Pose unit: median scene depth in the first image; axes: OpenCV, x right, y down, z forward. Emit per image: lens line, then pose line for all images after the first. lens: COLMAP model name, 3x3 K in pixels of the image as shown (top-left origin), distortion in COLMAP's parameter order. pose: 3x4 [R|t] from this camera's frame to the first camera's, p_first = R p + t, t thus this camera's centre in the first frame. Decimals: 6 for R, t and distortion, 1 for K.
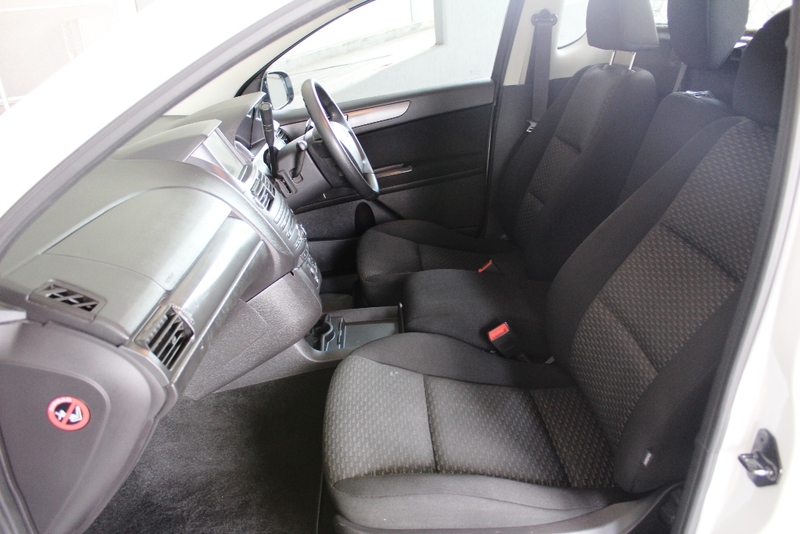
lens RADIAL K [[682.2, 0, 400.0], [0, 682.2, 267.0], [0, 0, 1]] dist [-0.160799, 0.161760]
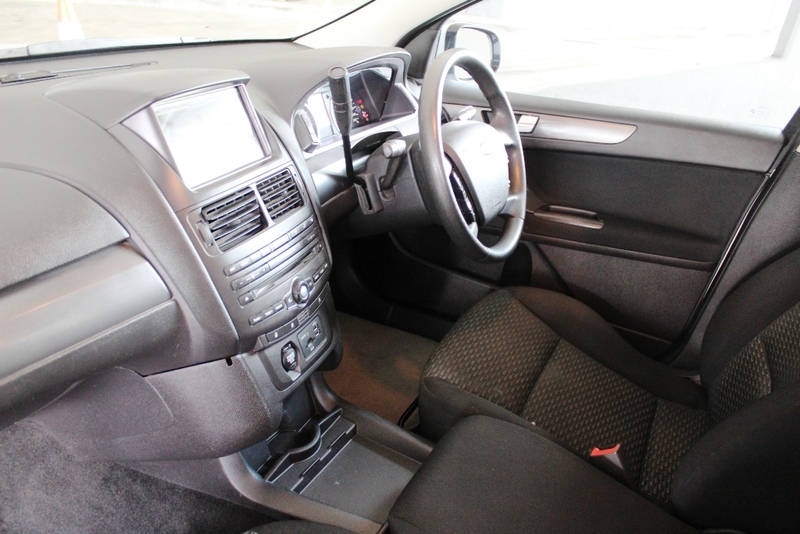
lens RADIAL K [[682.2, 0, 400.0], [0, 682.2, 267.0], [0, 0, 1]] dist [-0.160799, 0.161760]
pose [[0.861217, 0.377685, -0.340087, 0.101627], [-0.354566, 0.925897, 0.130376, -0.146119], [0.364126, 0.008301, 0.931313, 0.385120]]
